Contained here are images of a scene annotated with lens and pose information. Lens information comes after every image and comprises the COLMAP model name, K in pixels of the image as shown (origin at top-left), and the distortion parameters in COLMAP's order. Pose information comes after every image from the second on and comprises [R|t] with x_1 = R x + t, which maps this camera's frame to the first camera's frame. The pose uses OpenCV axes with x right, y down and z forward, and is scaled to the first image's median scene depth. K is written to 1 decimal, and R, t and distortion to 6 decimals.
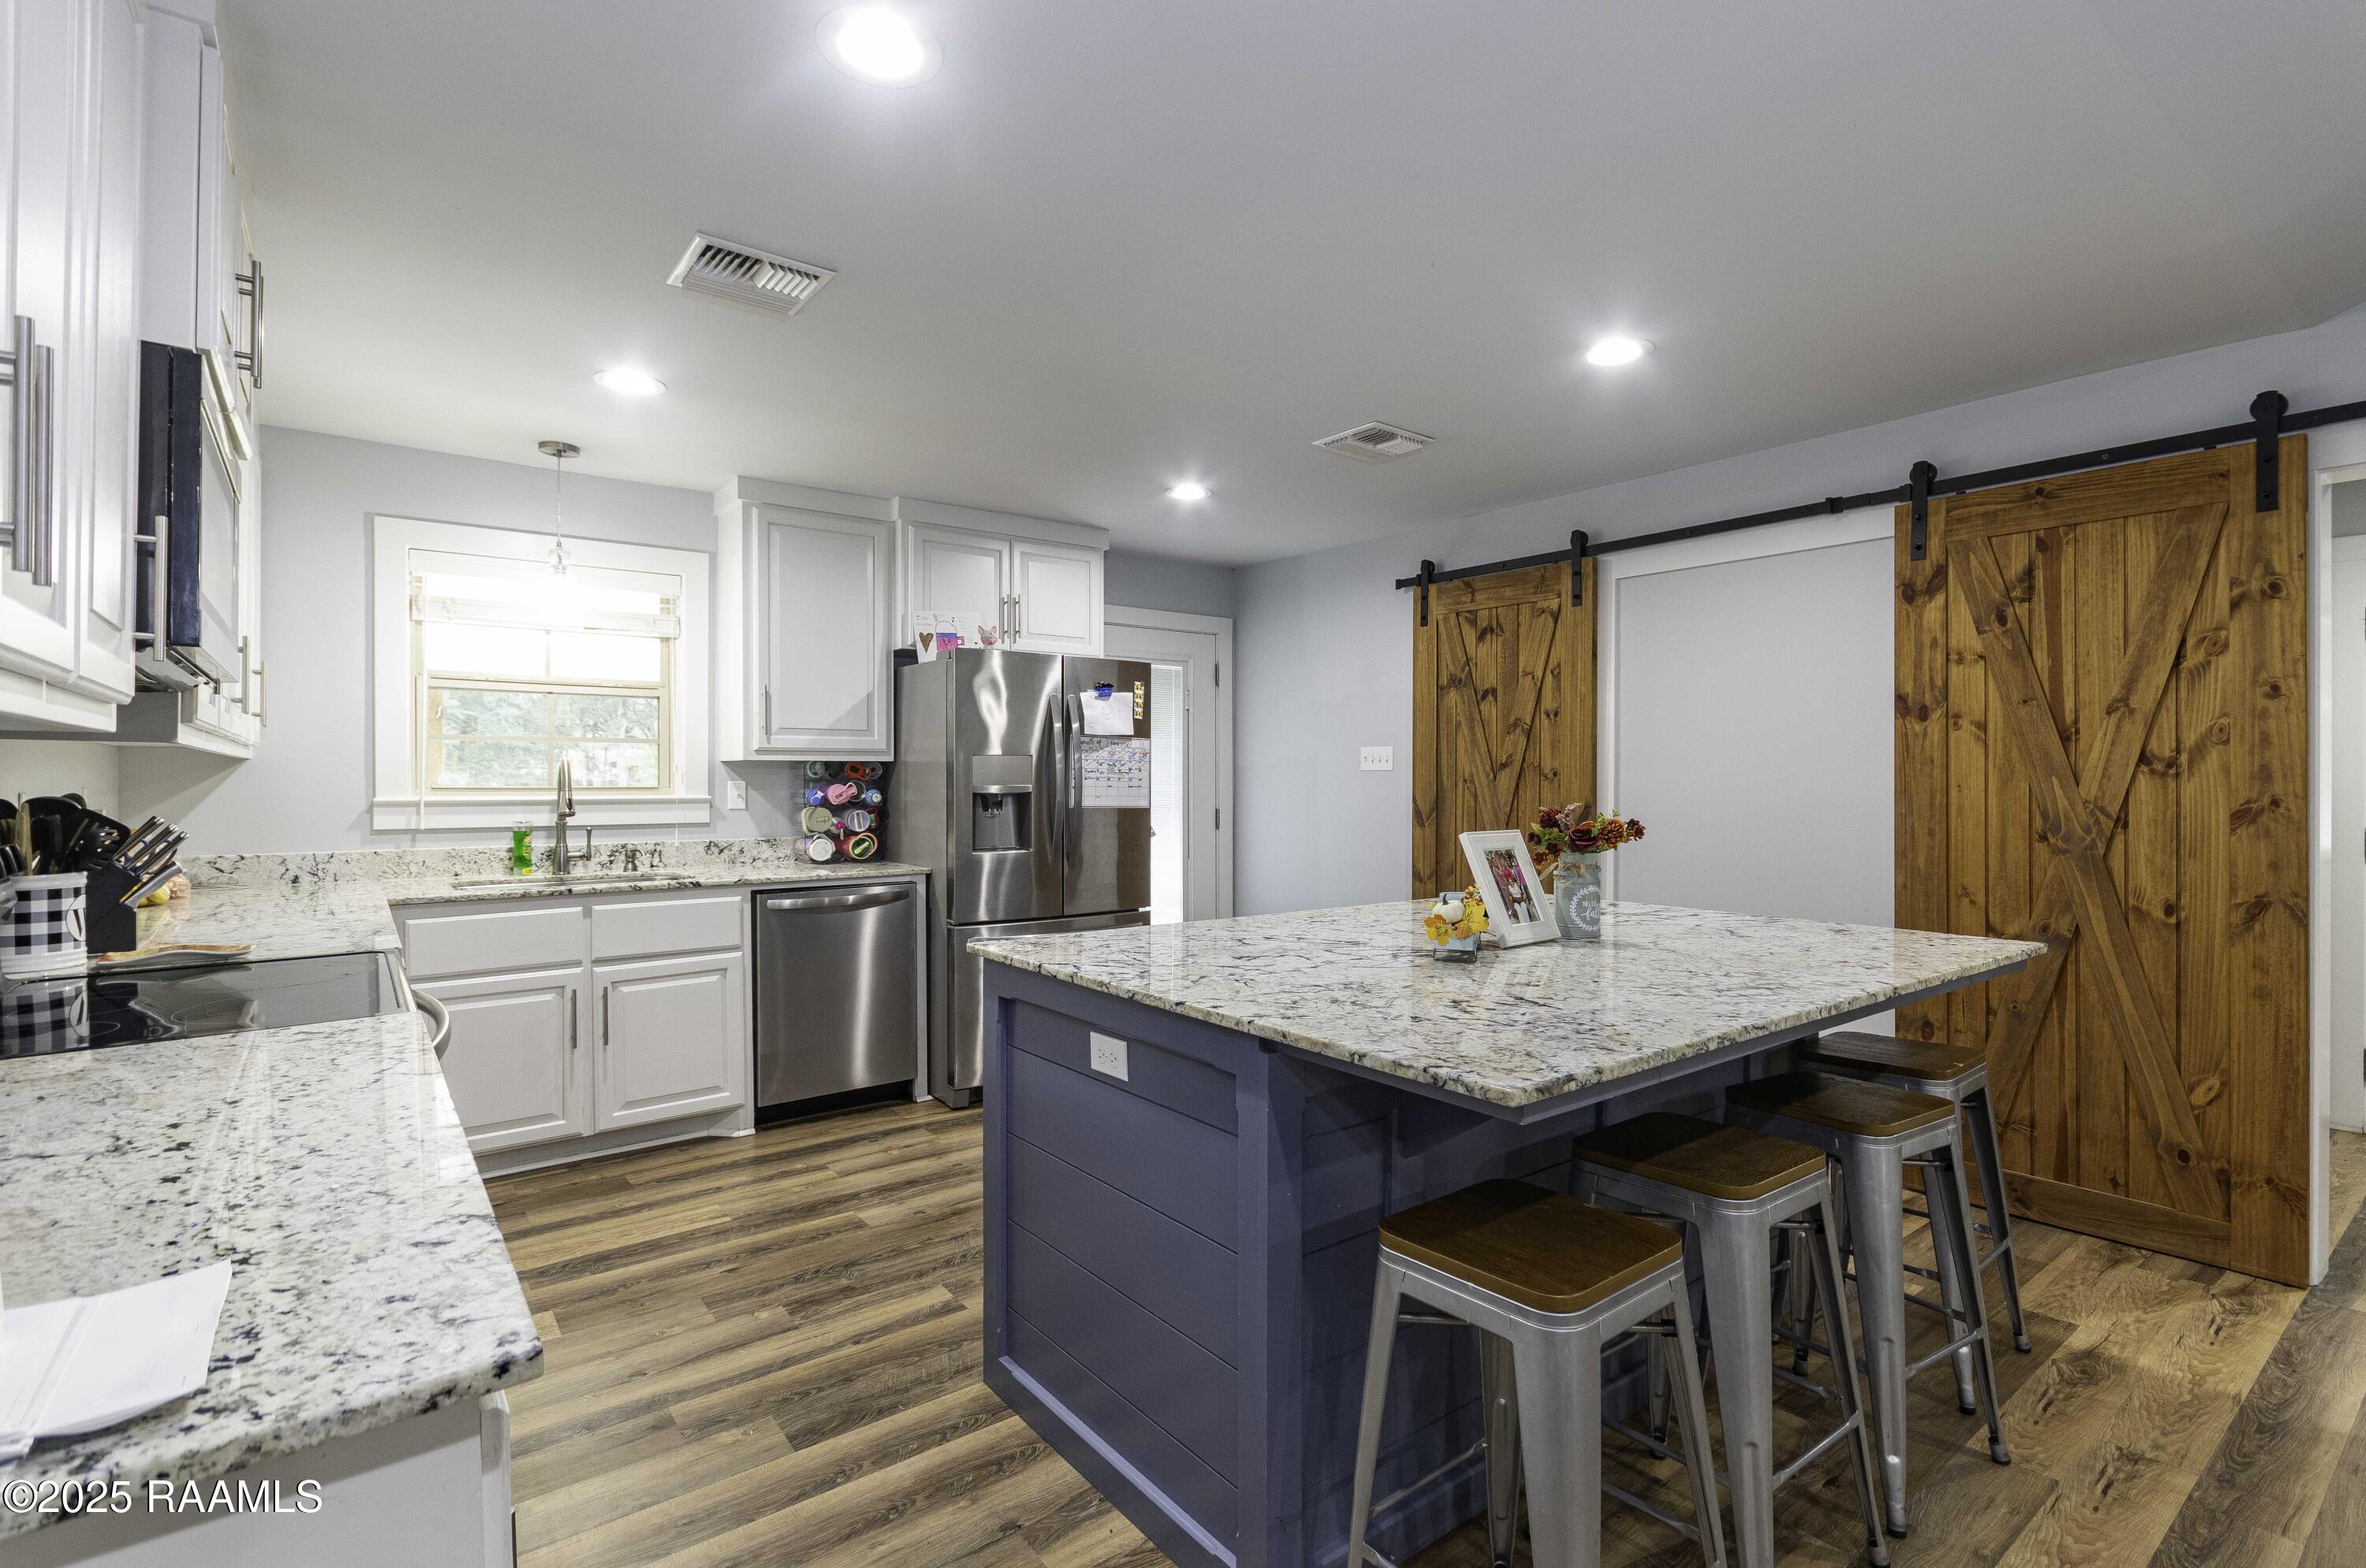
lens RADIAL K [[1095.0, 0, 1171.8], [0, 1095.0, 776.4], [0, 0, 1]] dist [-0.000583, -0.002087]
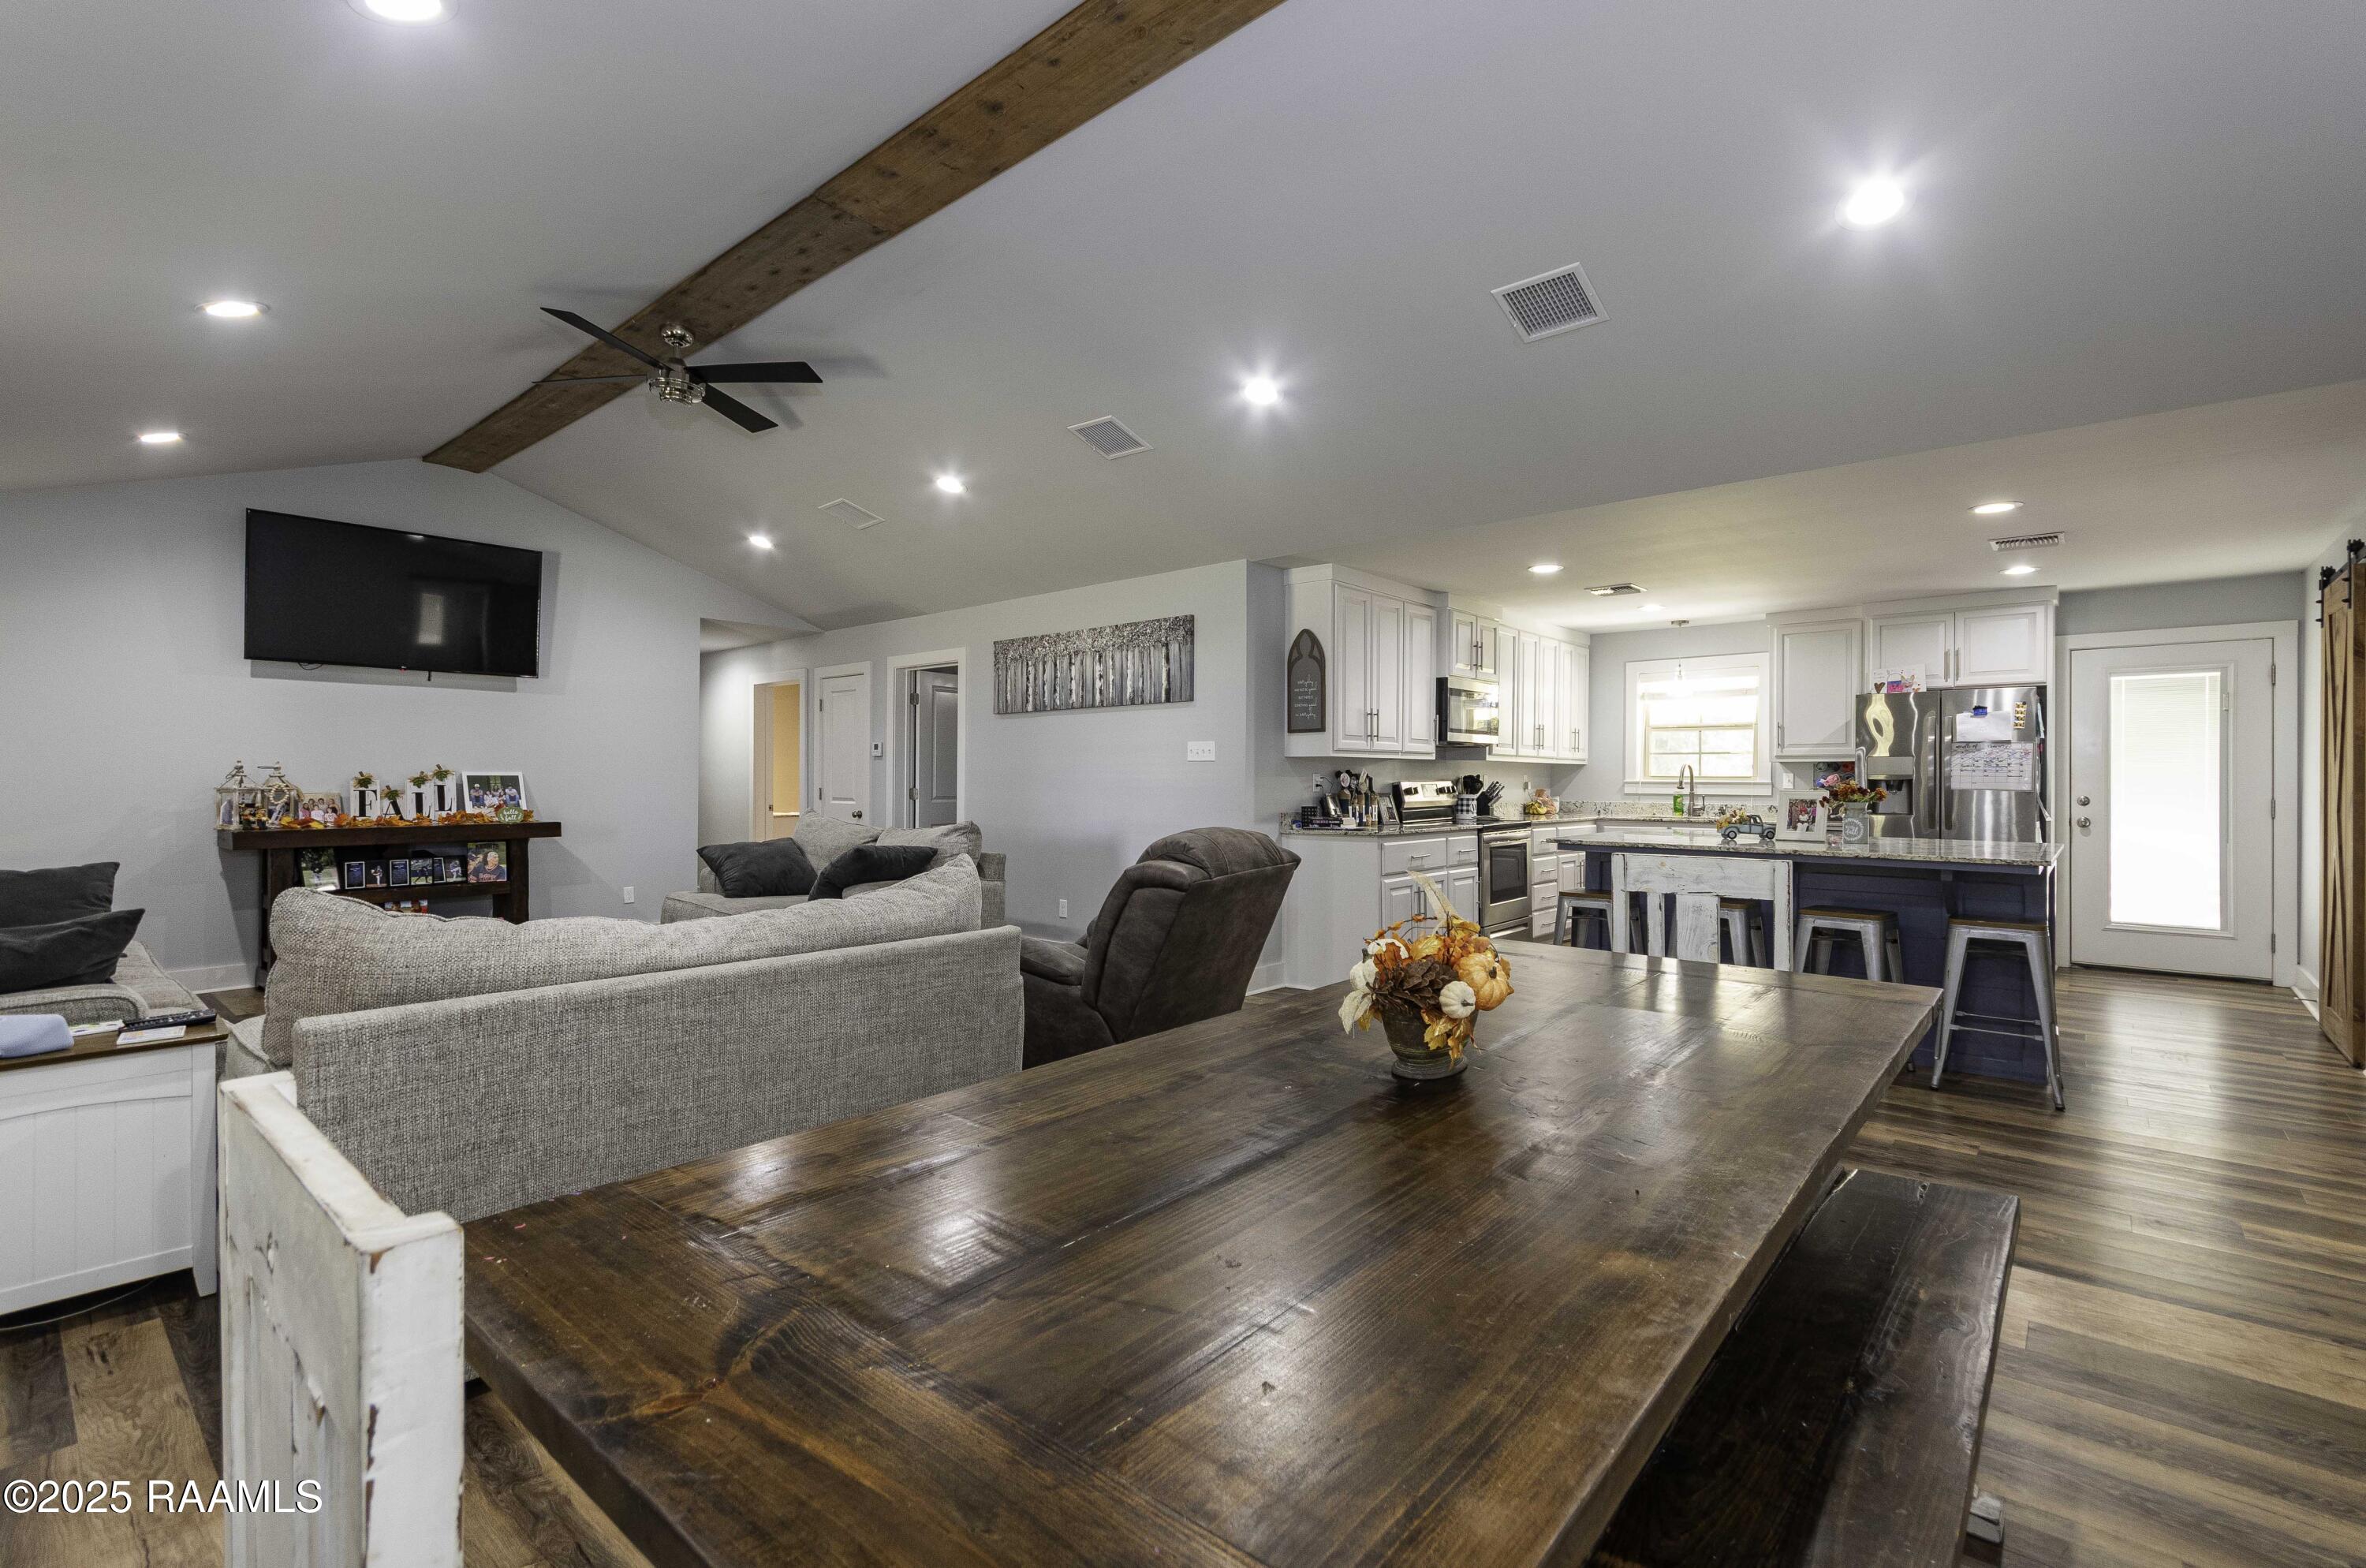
lens RADIAL K [[1043.8, 0, 1210.8], [0, 1043.8, 775.7], [0, 0, 1]] dist [0.005436, -0.000538]
pose [[0.215595, -0.001115, -0.976482, 1.151176], [-0.004220, 0.999989, -0.002074, 0.016444], [0.976474, 0.004568, 0.215588, -0.329948]]
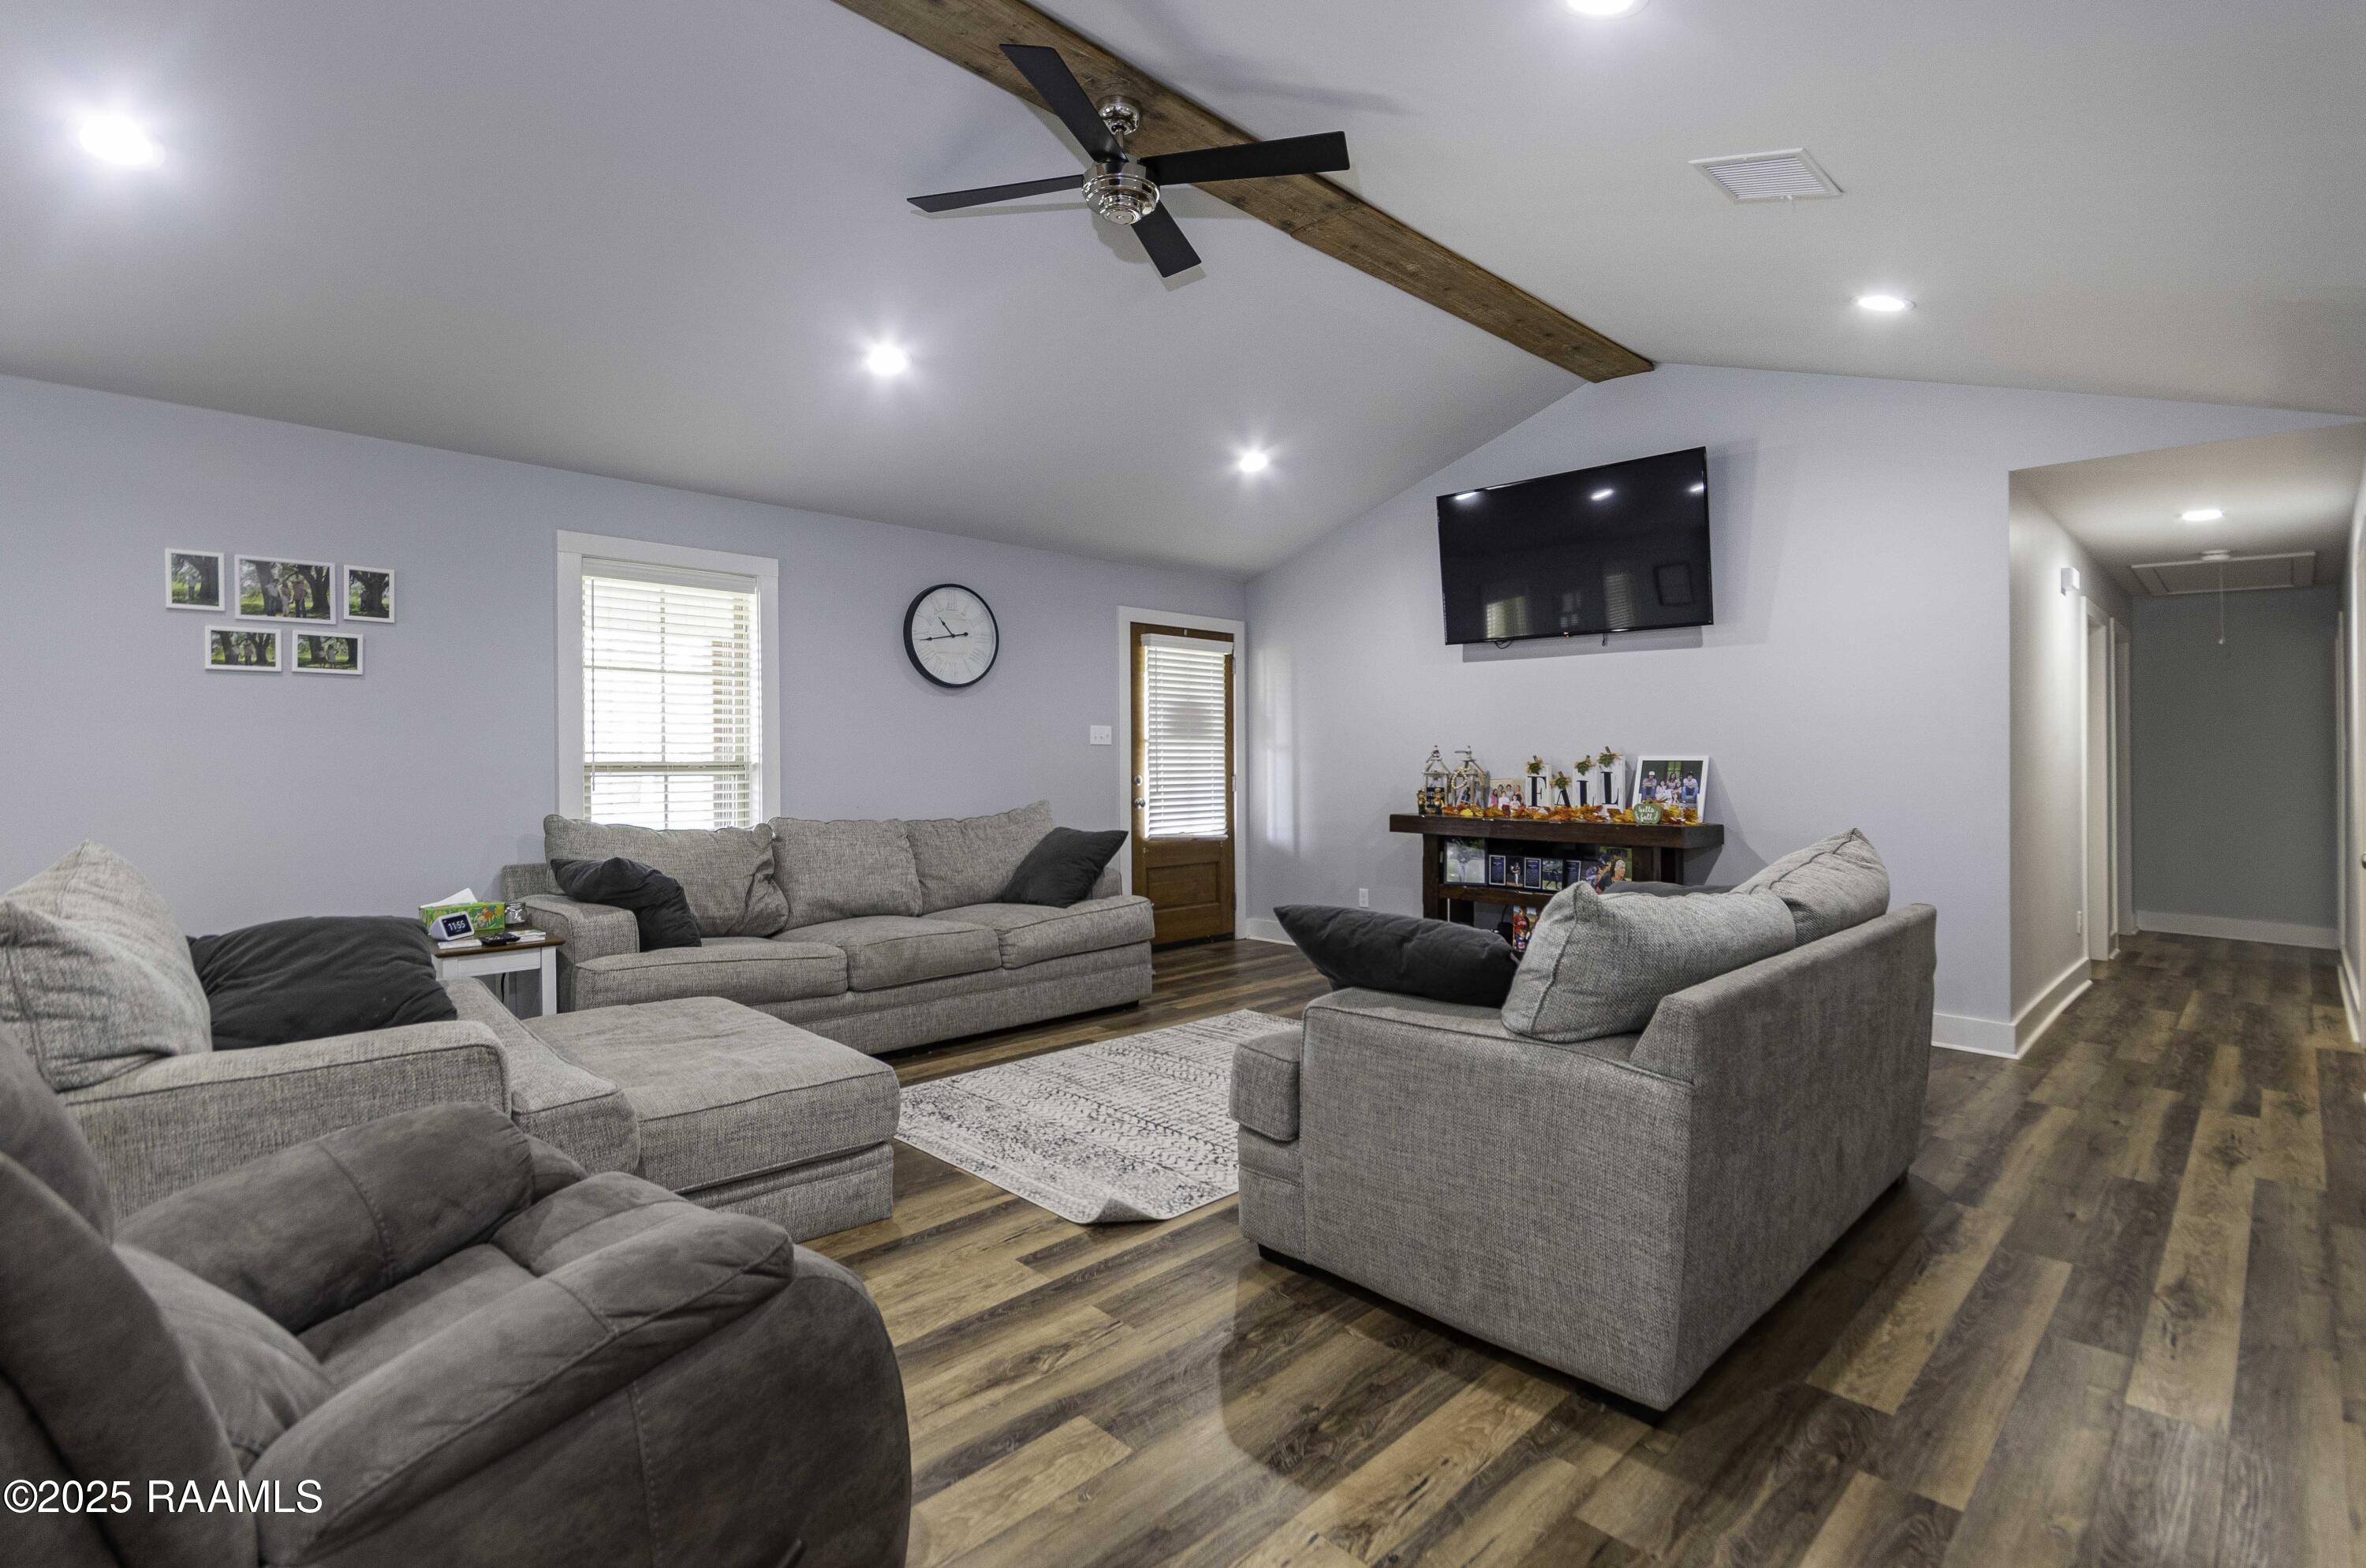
lens RADIAL K [[1095.0, 0, 1209.8], [0, 1095.0, 749.4], [0, 0, 1]] dist [-0.000583, -0.002087]
pose [[-0.987154, -0.003085, -0.159742, 0.061091], [-0.002062, 0.999976, -0.006570, 0.014656], [0.159759, -0.006156, -0.987137, 0.112670]]
